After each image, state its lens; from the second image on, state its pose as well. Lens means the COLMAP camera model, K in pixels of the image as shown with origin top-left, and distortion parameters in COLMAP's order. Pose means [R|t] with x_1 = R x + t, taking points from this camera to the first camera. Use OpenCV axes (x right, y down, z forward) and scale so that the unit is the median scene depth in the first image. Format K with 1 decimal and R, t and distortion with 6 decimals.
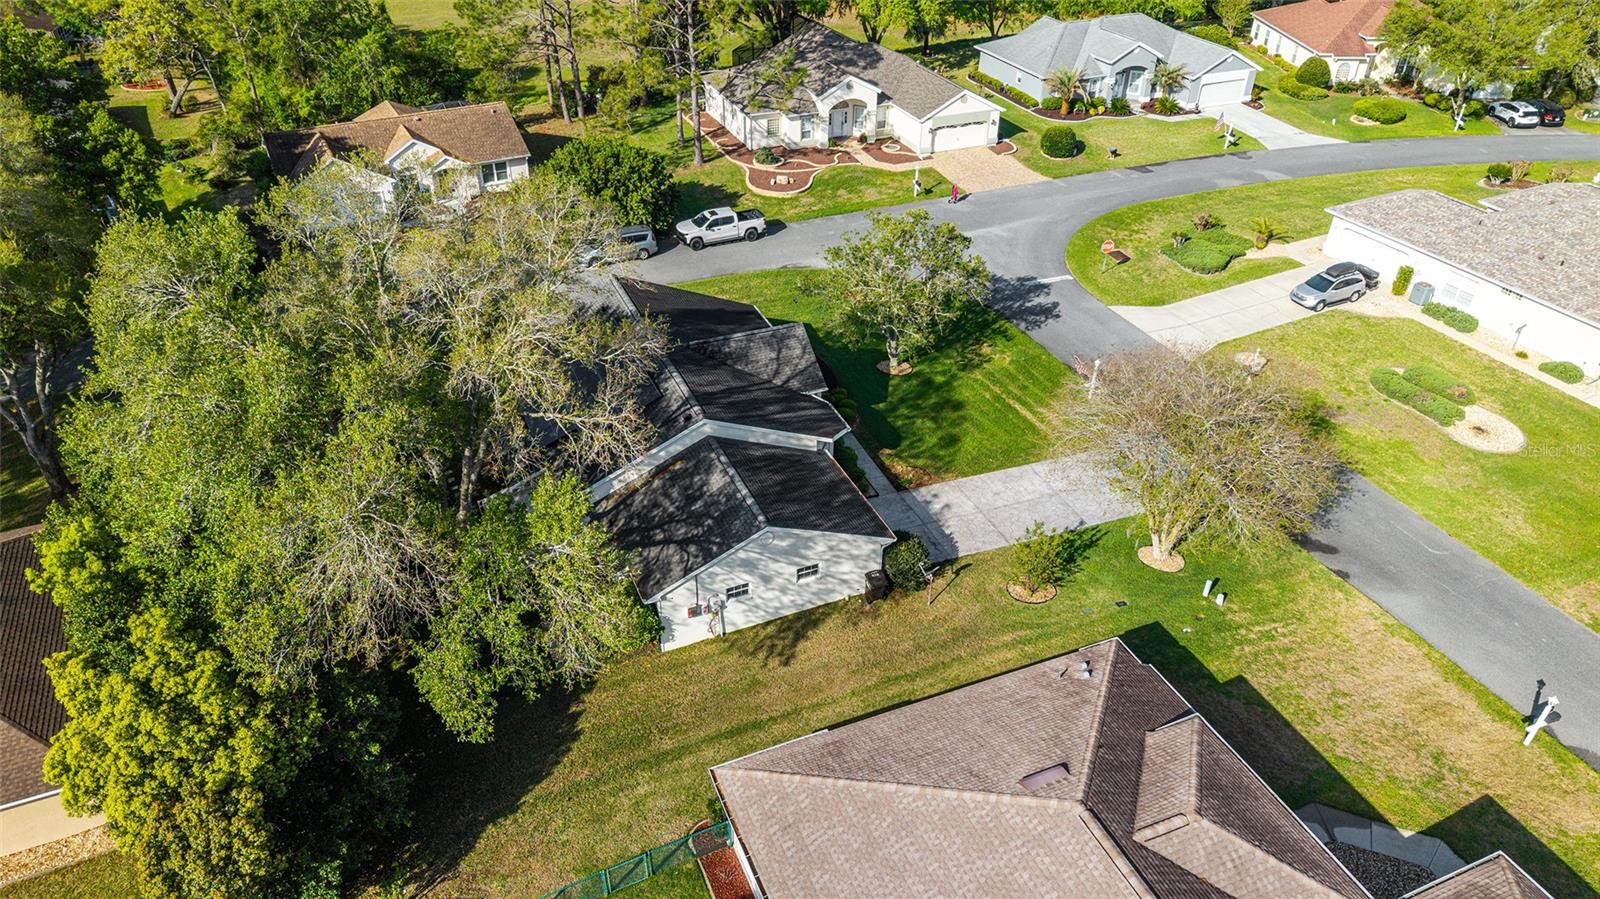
lens RADIAL K [[1059.4, 0, 804.8], [0, 1059.4, 454.0], [0, 0, 1]] dist [0.003926, -0.006169]
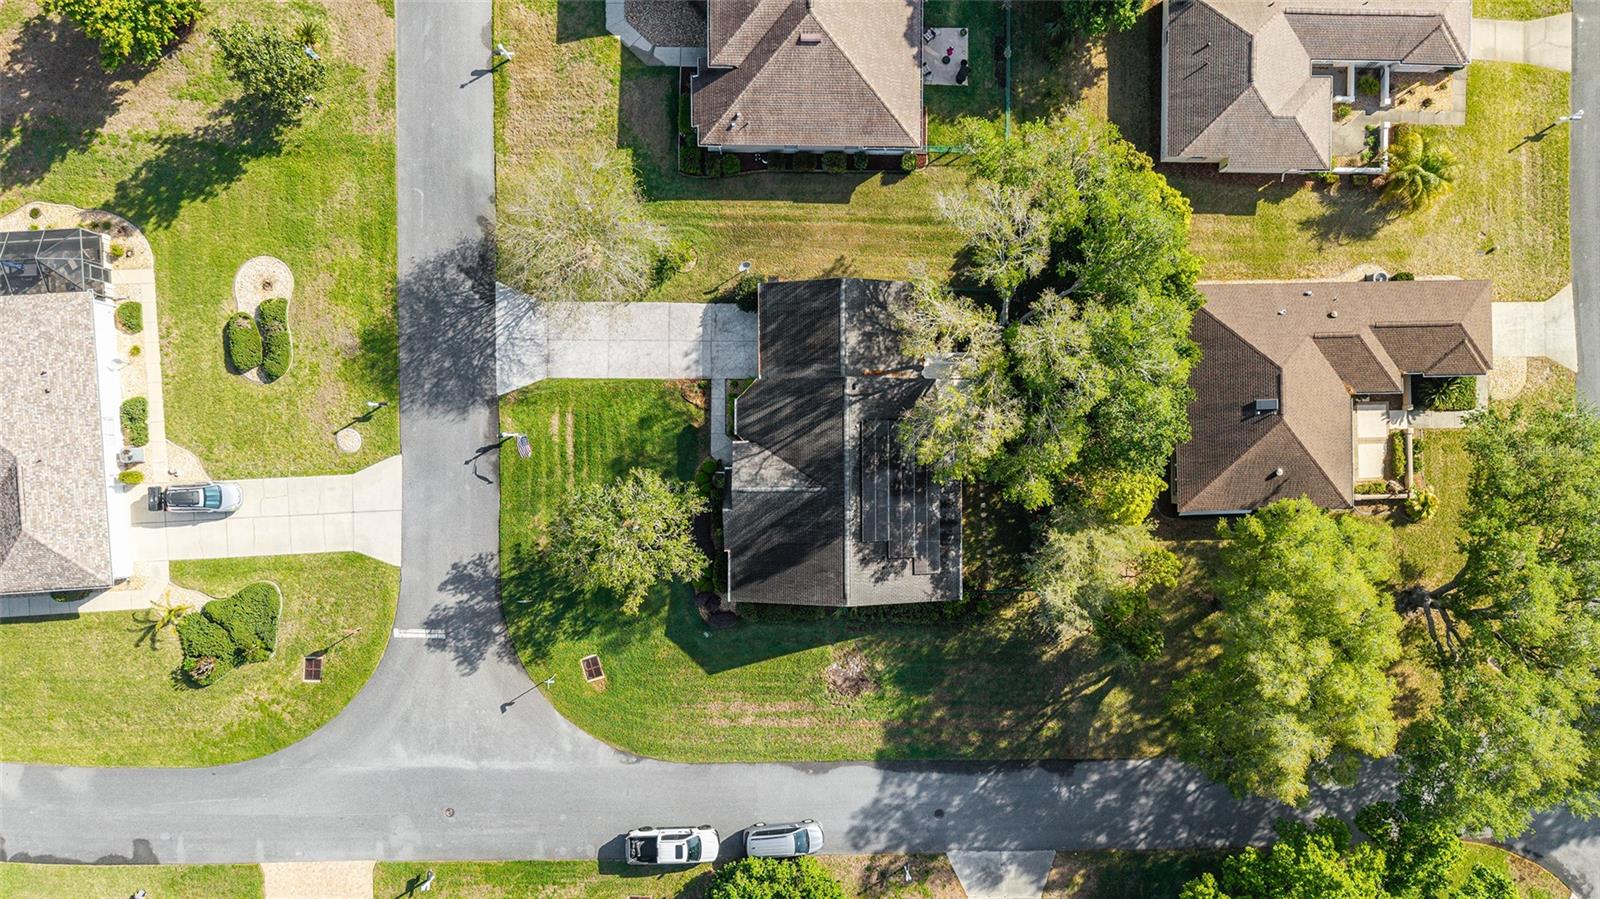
lens RADIAL K [[1059.4, 0, 804.8], [0, 1059.4, 454.0], [0, 0, 1]] dist [0.003926, -0.006169]
pose [[-0.920719, -0.389756, -0.019151, -0.034525], [0.206306, -0.527839, 0.823908, -0.921990], [-0.331232, 0.754637, 0.566400, 0.155992]]
